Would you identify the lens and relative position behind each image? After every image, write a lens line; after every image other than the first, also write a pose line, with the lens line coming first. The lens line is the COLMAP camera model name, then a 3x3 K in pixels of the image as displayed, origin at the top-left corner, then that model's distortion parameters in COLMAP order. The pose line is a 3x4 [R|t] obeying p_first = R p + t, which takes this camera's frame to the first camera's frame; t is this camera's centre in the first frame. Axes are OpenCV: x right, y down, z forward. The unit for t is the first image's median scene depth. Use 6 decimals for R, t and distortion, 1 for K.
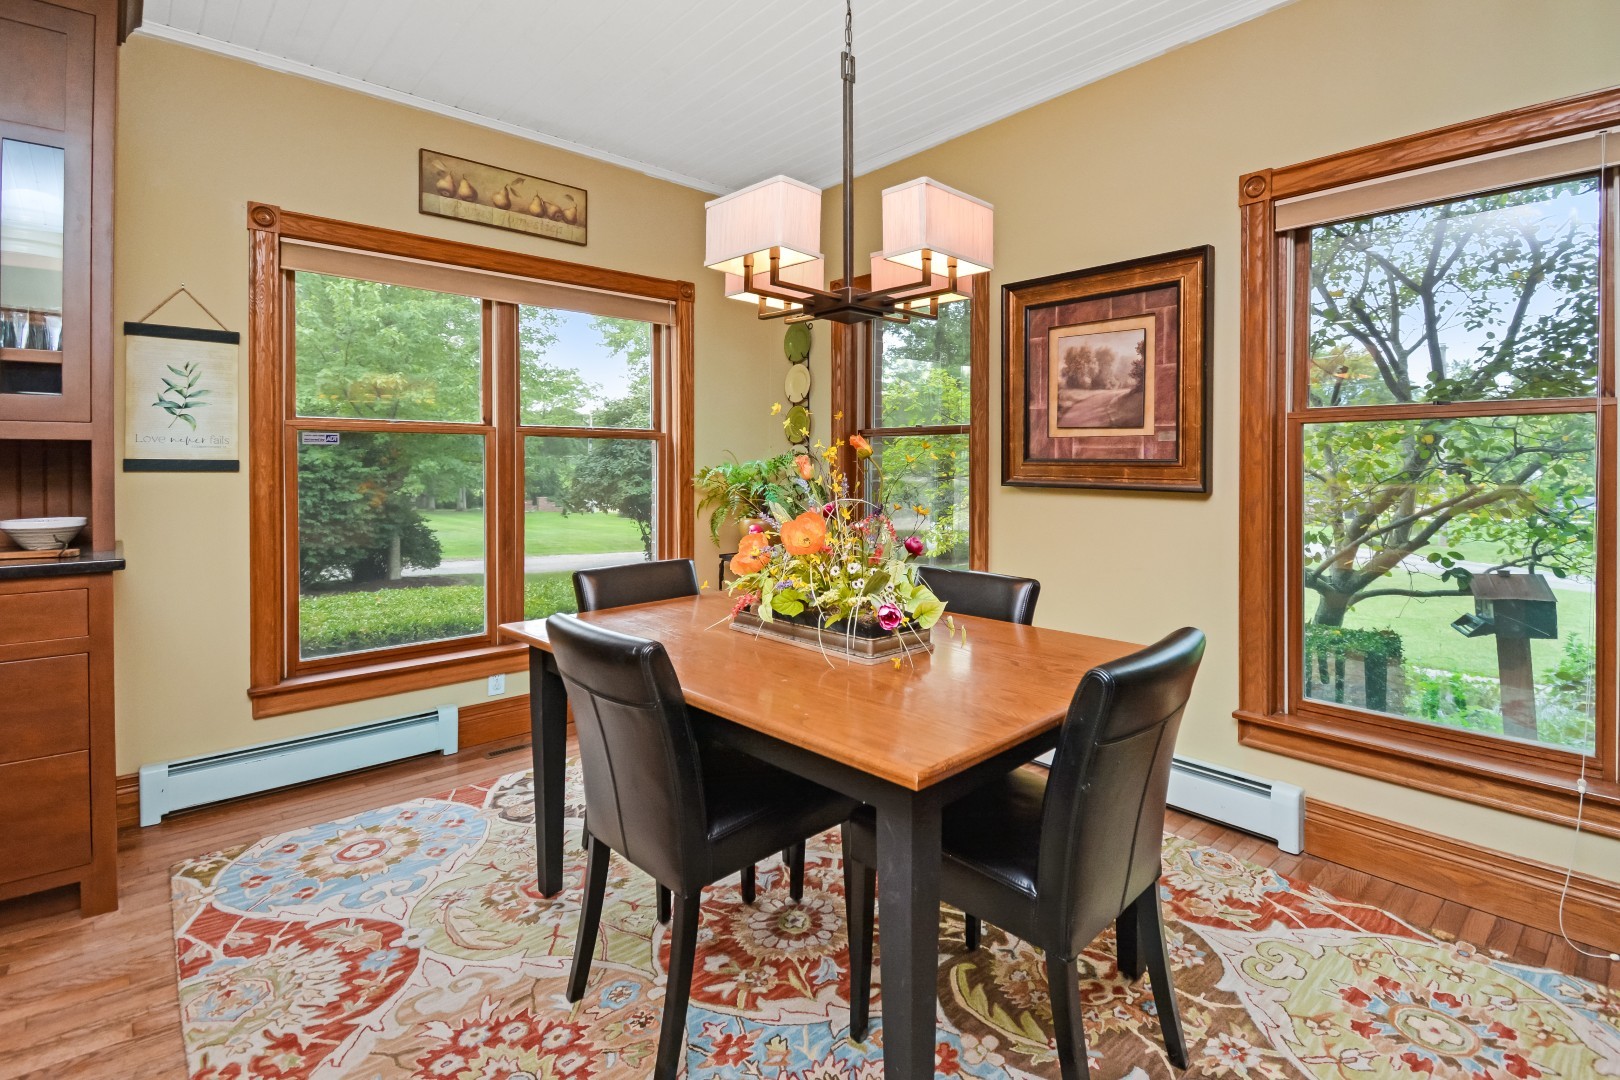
lens RADIAL K [[773.9, 0, 827.5], [0, 773.9, 466.2], [0, 0, 1]] dist [0.018485, -0.009222]
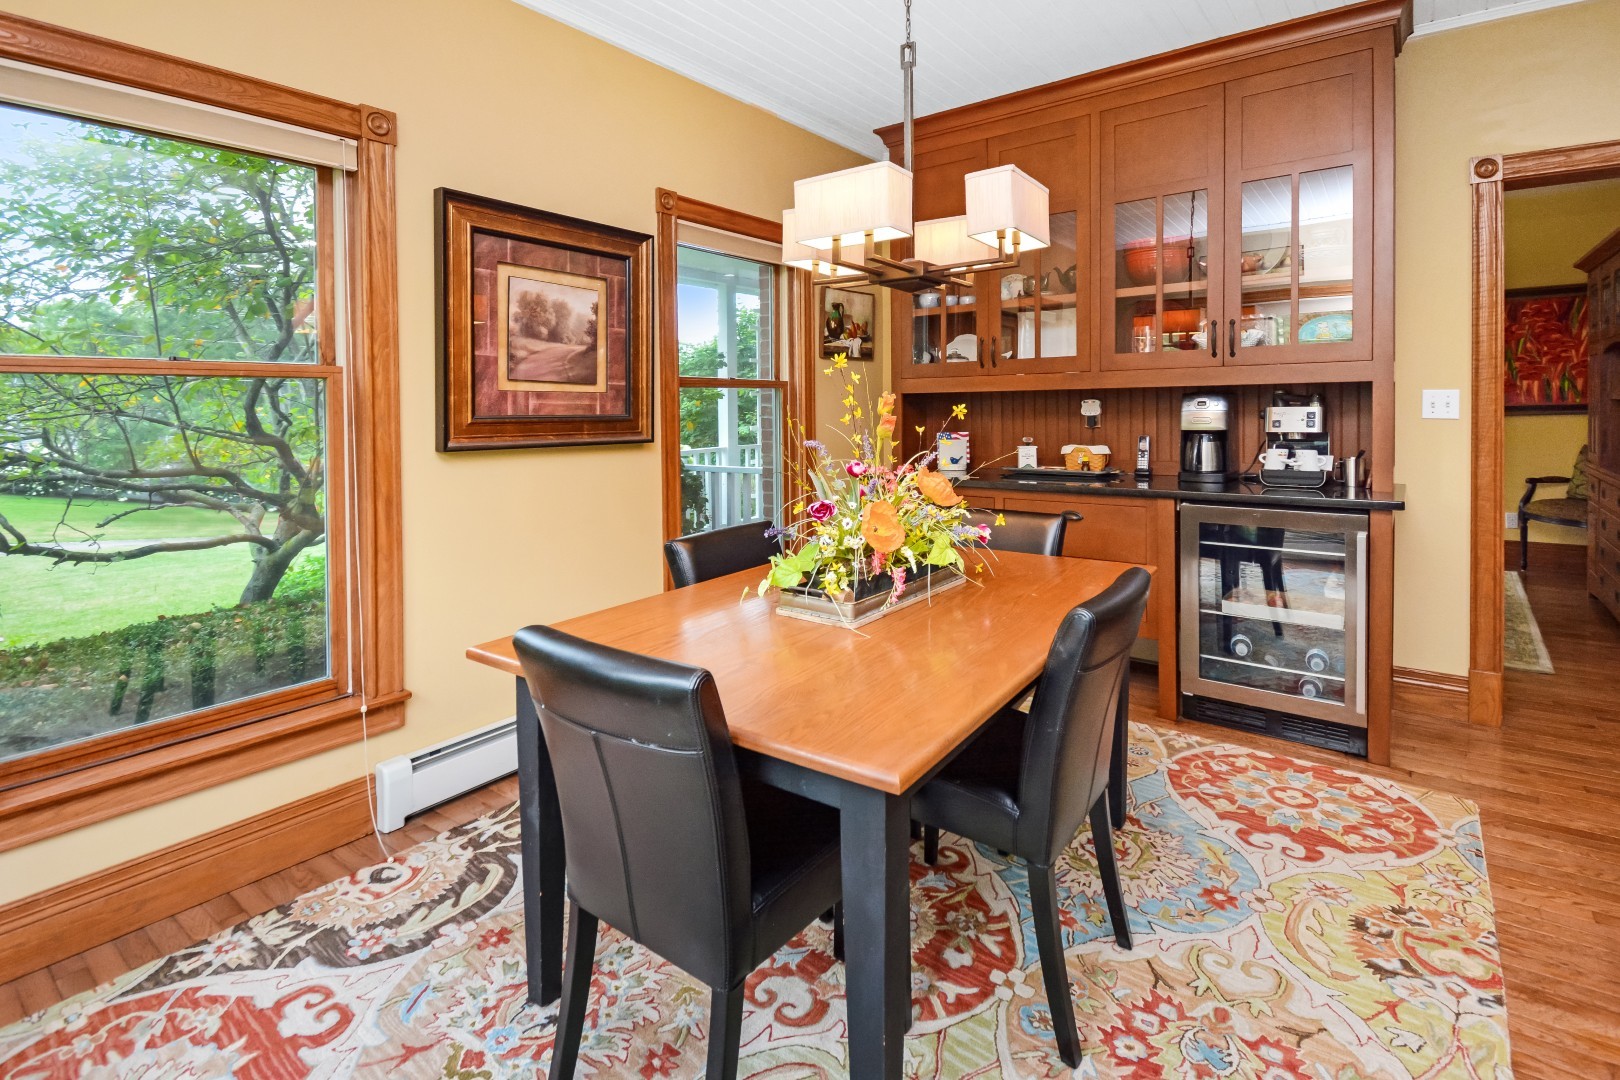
lens RADIAL K [[773.9, 0, 848.1], [0, 773.9, 413.2], [0, 0, 1]] dist [0.018485, -0.009222]
pose [[-0.222628, -0.006711, 0.974880, -0.681790], [0.015028, 0.999834, 0.010315, -0.016887], [-0.974788, 0.016946, -0.222490, 0.887899]]
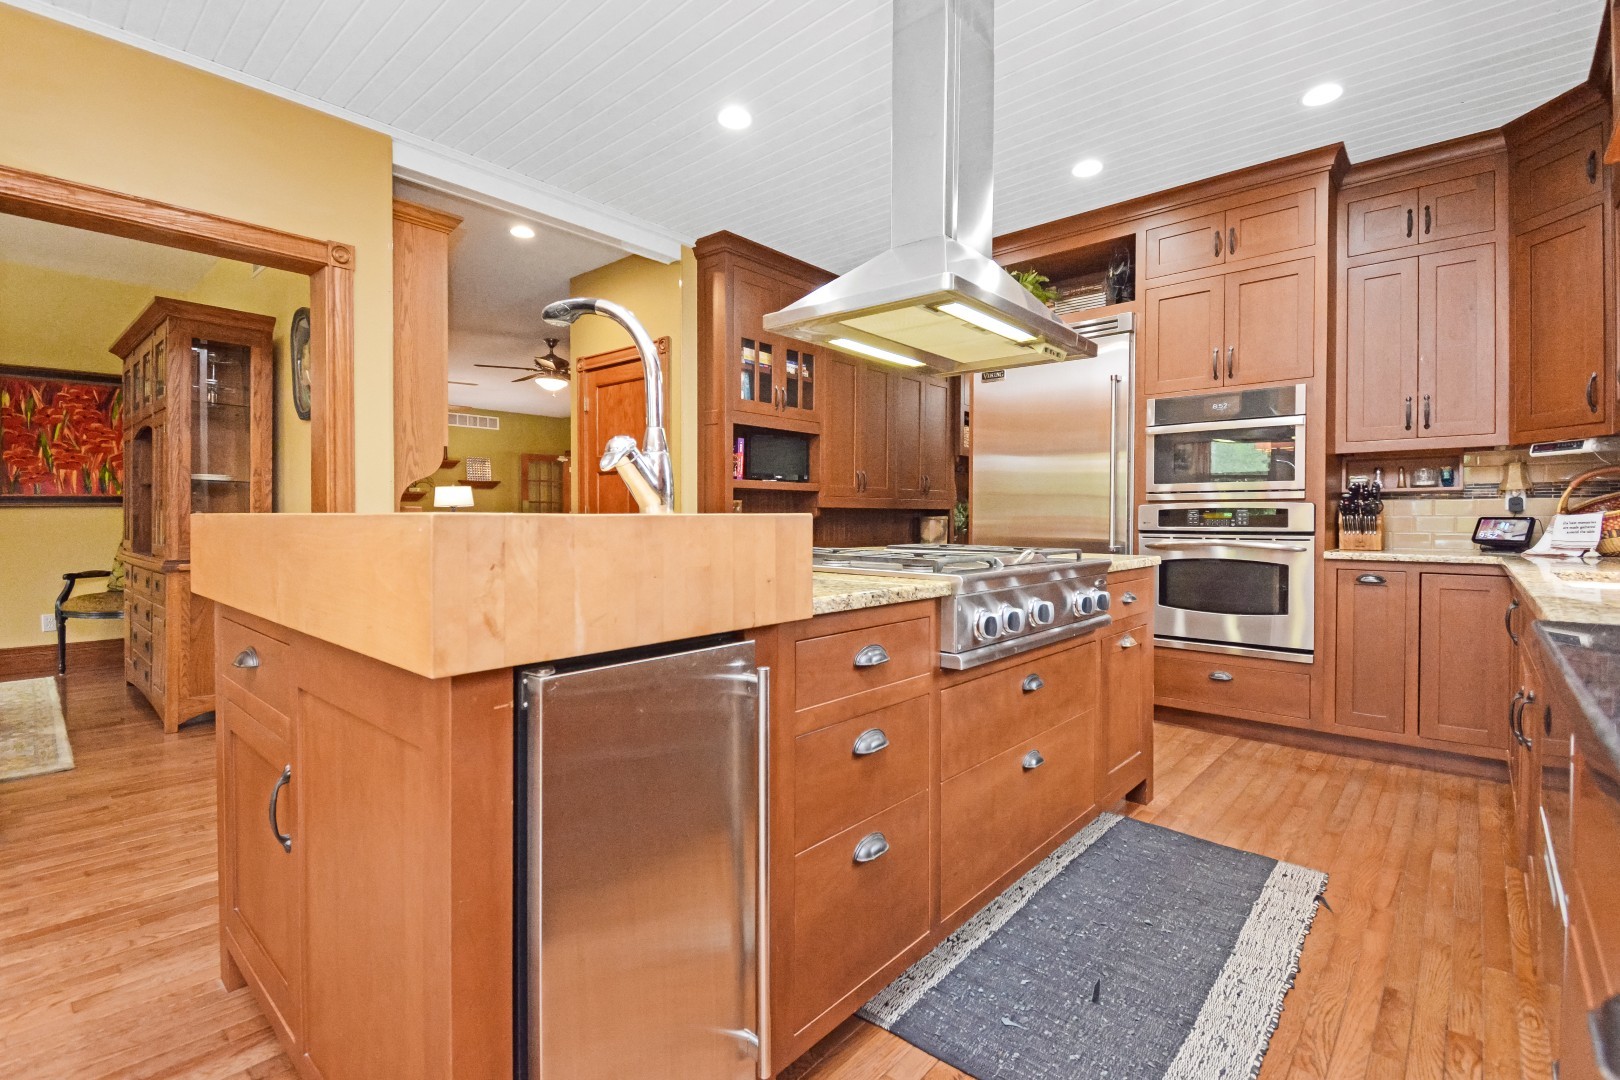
lens RADIAL K [[773.9, 0, 795.4], [0, 773.9, 528.0], [0, 0, 1]] dist [0.018485, -0.009222]
pose [[-0.995101, -0.000399, -0.098861, -0.658668], [-0.002013, 0.999866, 0.016230, 0.074913], [0.098842, 0.016350, -0.994969, 0.727722]]
